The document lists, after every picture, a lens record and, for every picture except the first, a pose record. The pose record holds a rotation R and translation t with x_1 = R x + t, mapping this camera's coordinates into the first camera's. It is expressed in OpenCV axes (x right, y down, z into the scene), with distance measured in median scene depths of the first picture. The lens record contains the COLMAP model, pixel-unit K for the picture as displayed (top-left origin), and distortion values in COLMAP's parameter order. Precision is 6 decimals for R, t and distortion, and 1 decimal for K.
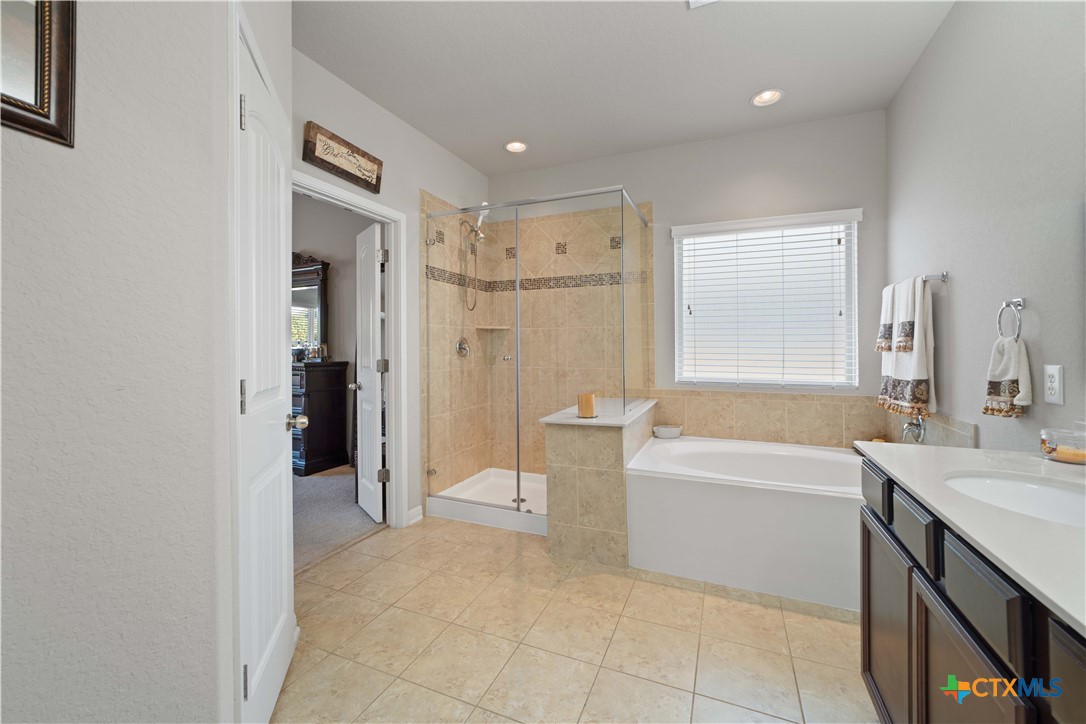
lens RADIAL K [[428.0, 0, 554.8], [0, 428.0, 341.7], [0, 0, 1]] dist [-0.008818, 0.002473]
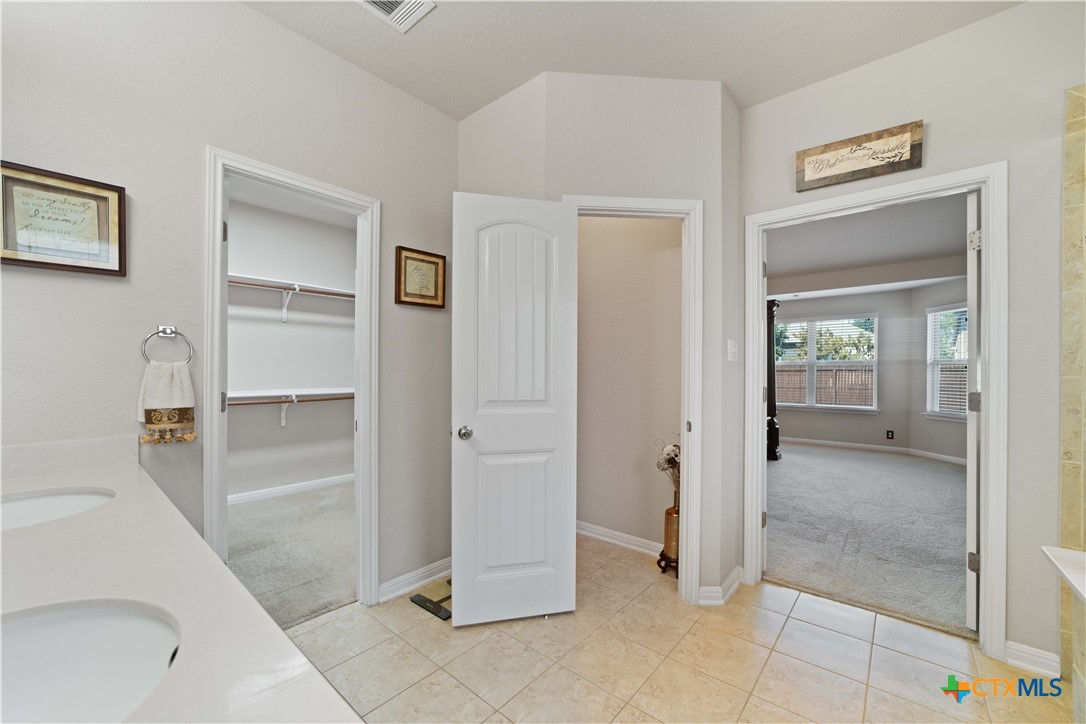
lens RADIAL K [[428.0, 0, 543.5], [0, 428.0, 368.4], [0, 0, 1]] dist [-0.008818, 0.002473]
pose [[-0.303420, 0.001199, -0.952856, 0.525586], [0.008461, 0.999963, -0.001437, -0.001062], [0.952819, -0.008498, -0.303419, 0.647167]]
